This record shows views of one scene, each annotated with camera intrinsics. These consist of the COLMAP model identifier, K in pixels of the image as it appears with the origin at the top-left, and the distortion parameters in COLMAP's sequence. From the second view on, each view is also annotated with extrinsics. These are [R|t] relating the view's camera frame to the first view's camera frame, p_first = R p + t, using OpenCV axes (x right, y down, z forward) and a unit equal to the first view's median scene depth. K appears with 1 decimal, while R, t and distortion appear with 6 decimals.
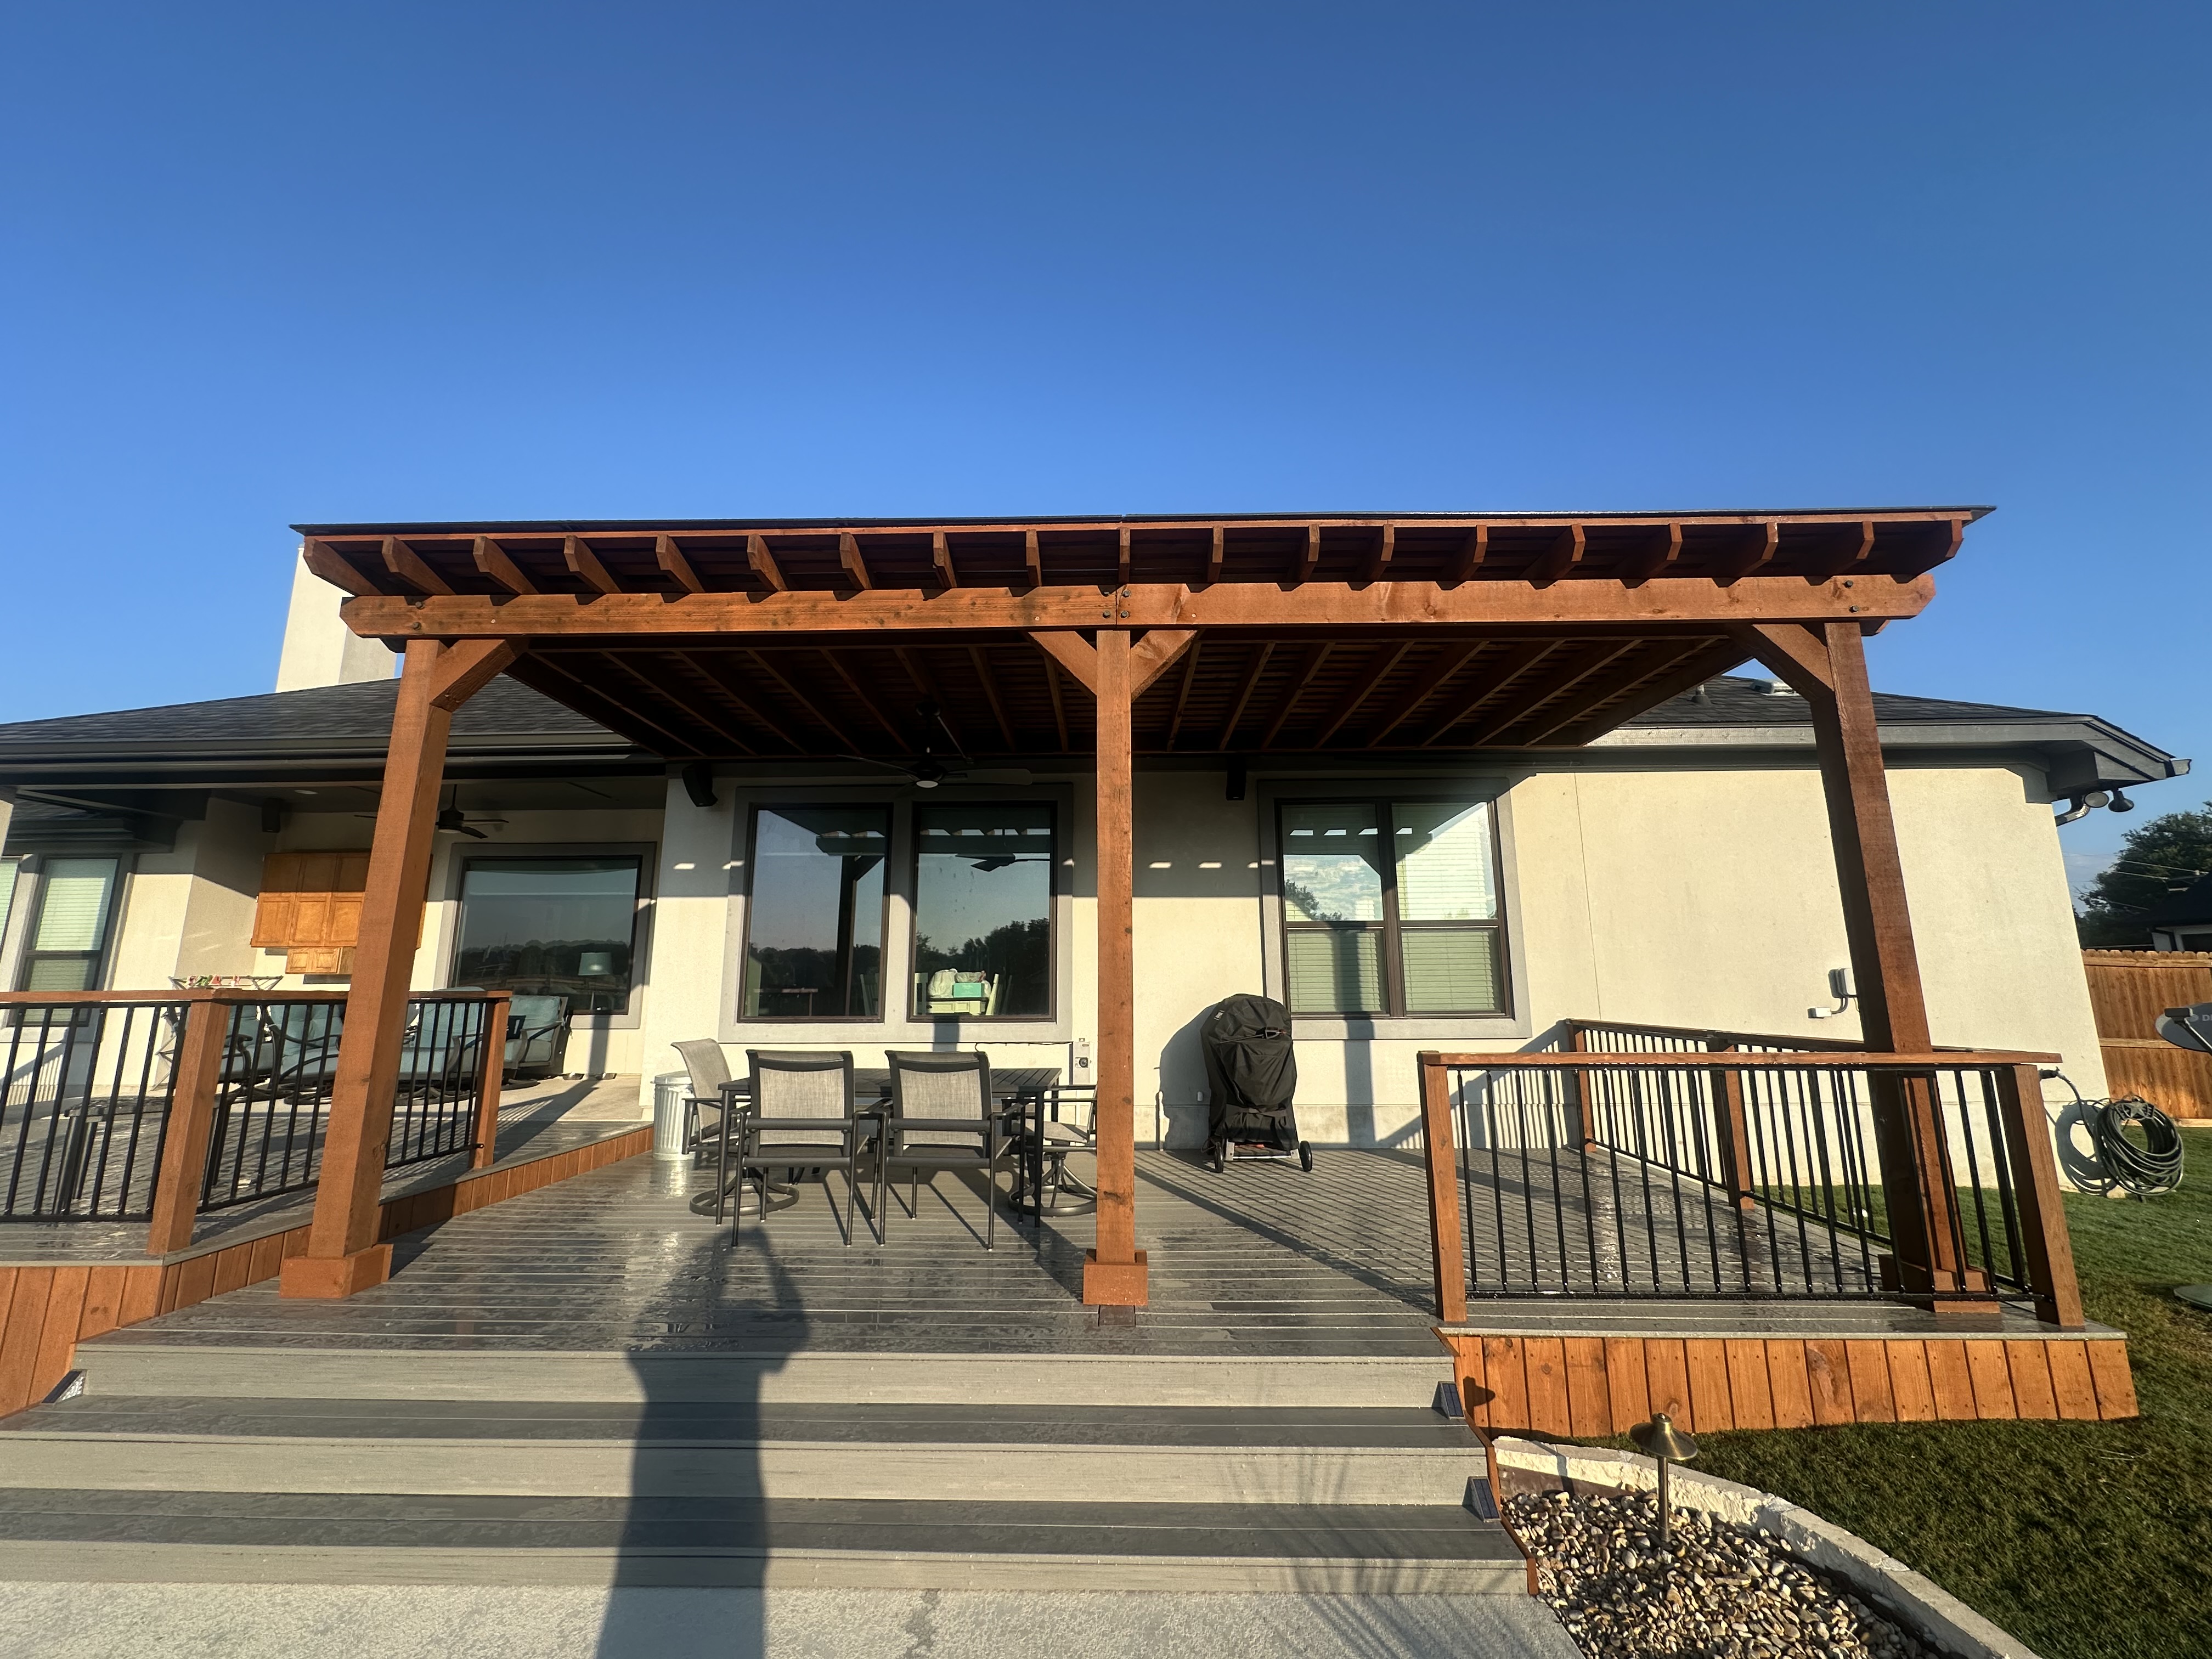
lens RADIAL K [[867.9, 0, 1102.2], [0, 867.9, 825.4], [0, 0, 1]] dist [-0.001732, 0.000381]
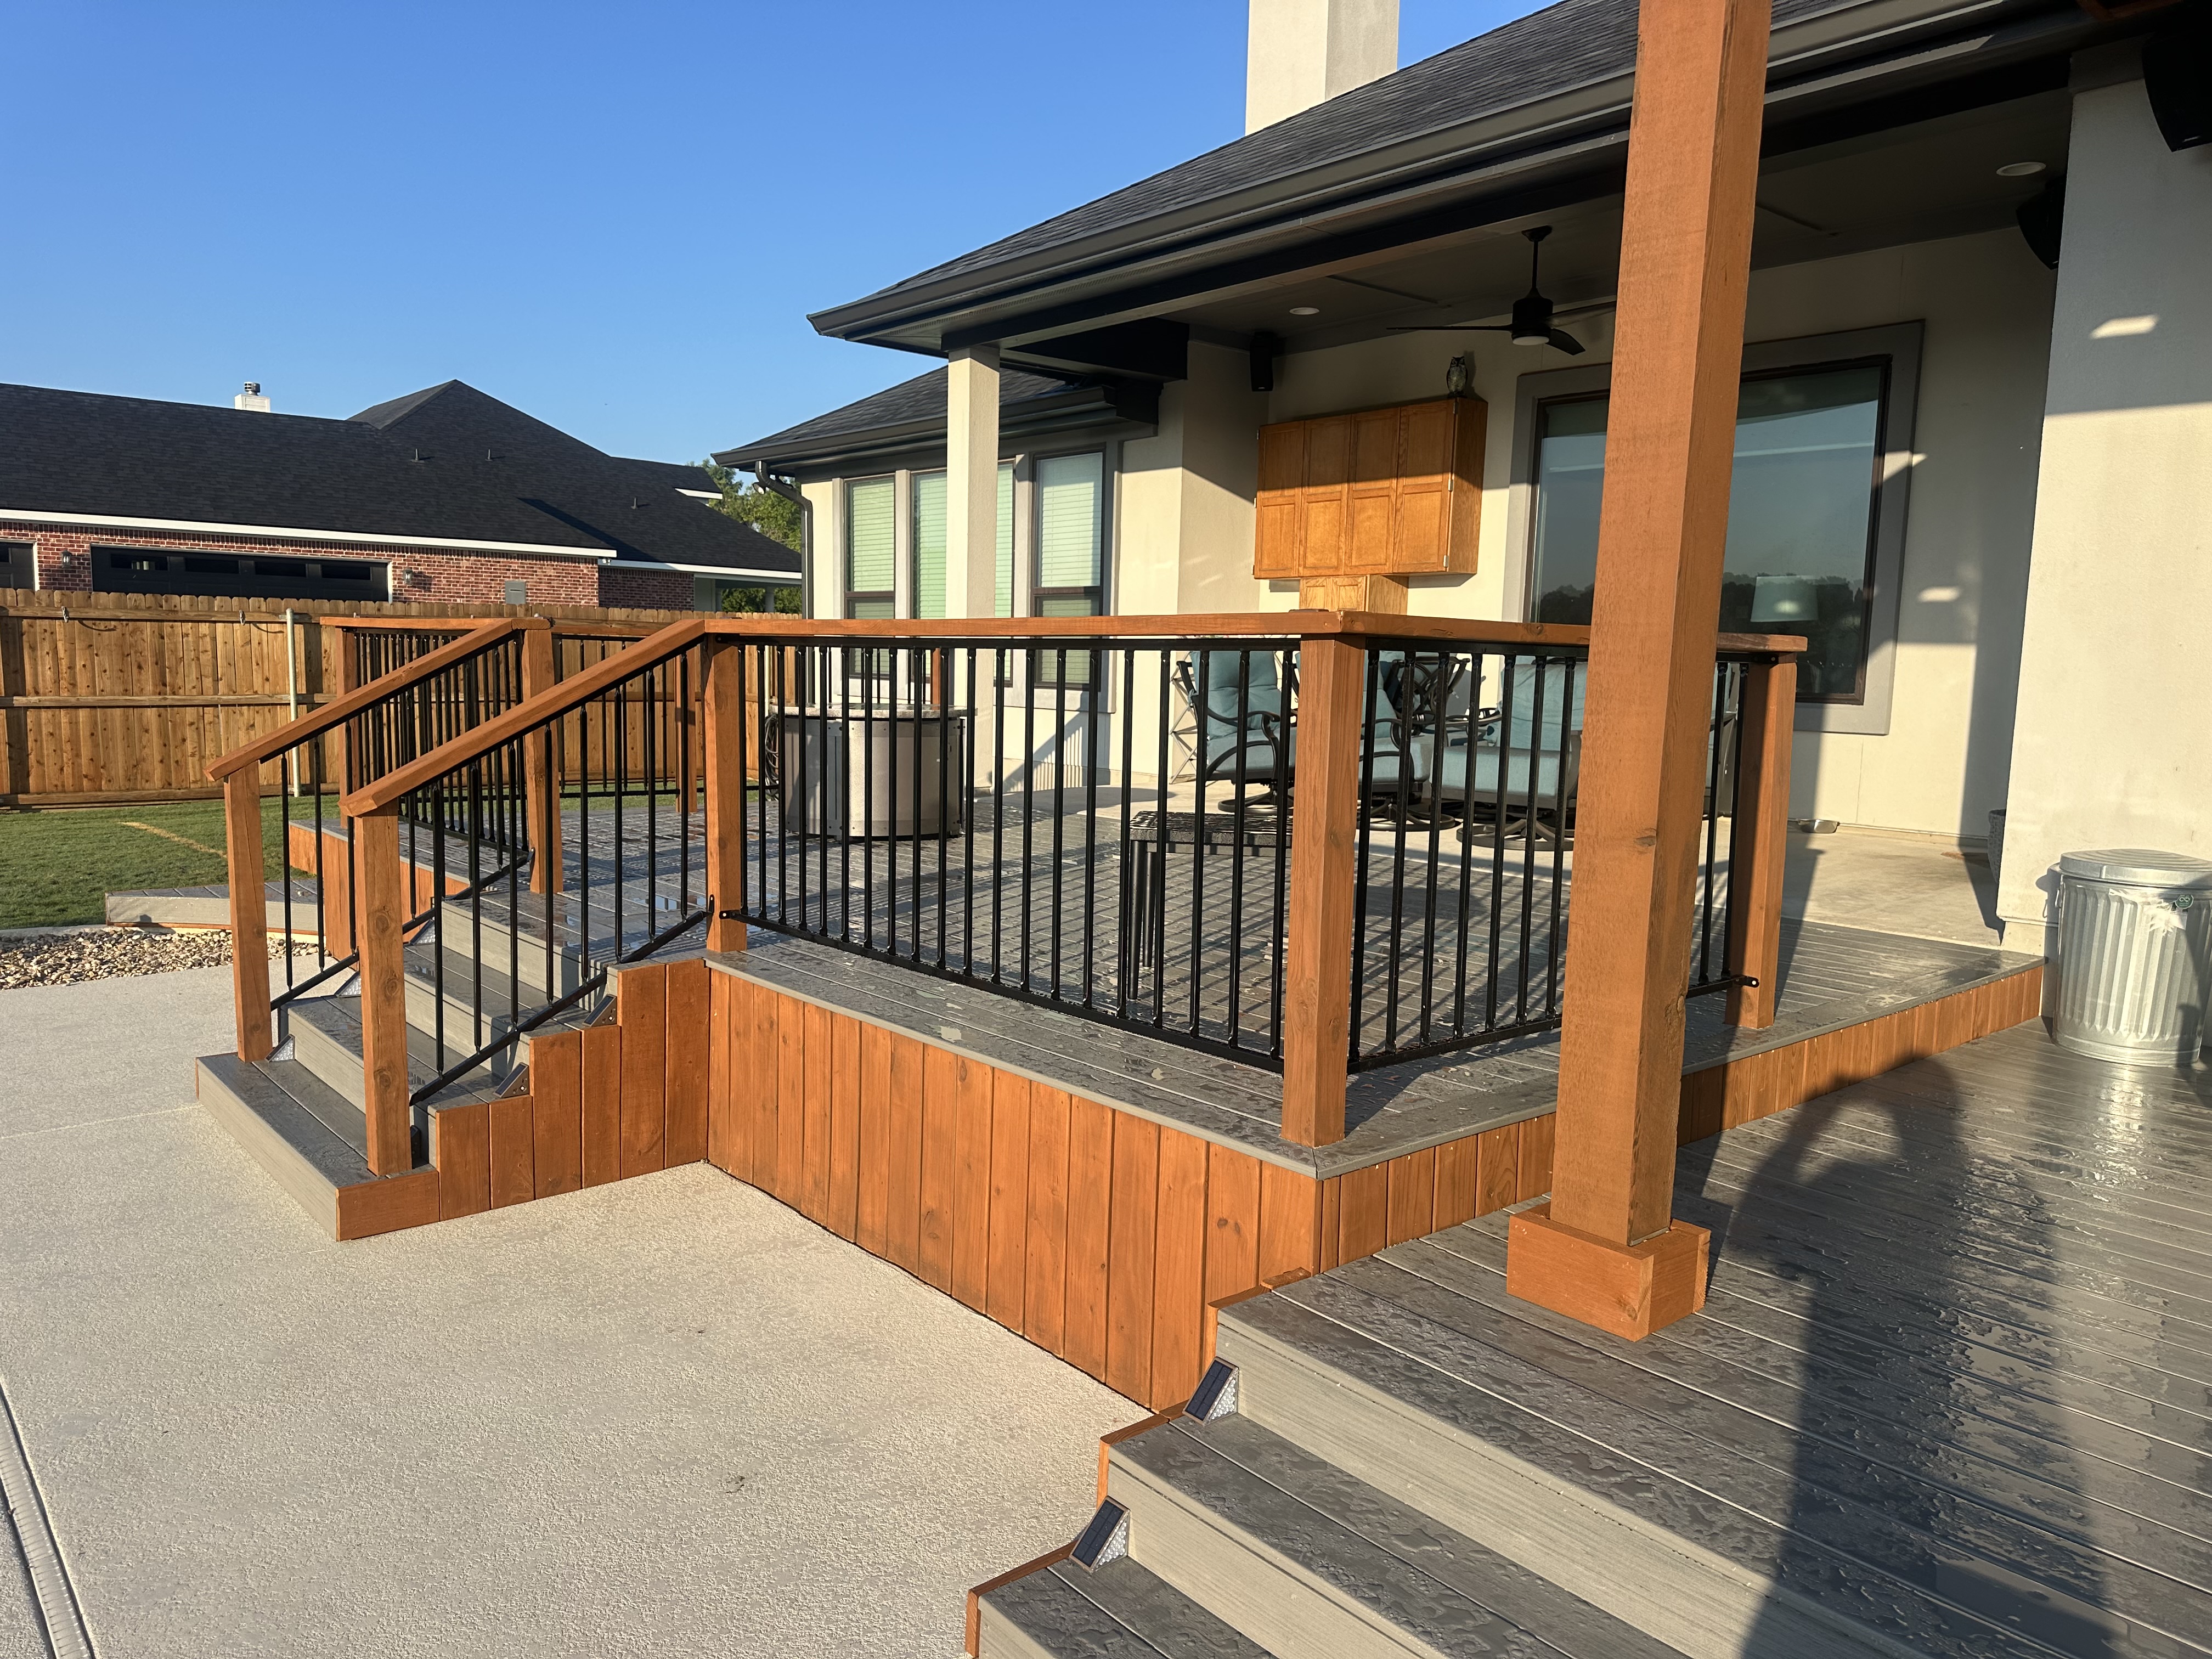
lens RADIAL K [[1540.1, 0, 1102.9], [0, 1540.1, 834.1], [0, 0, 1]] dist [0.007867, 0.000524]
pose [[0.667531, 0.103547, -0.737347, -0.210650], [0.112984, 0.964729, 0.237765, 0.042072], [0.735960, -0.242024, 0.632287, 0.160293]]
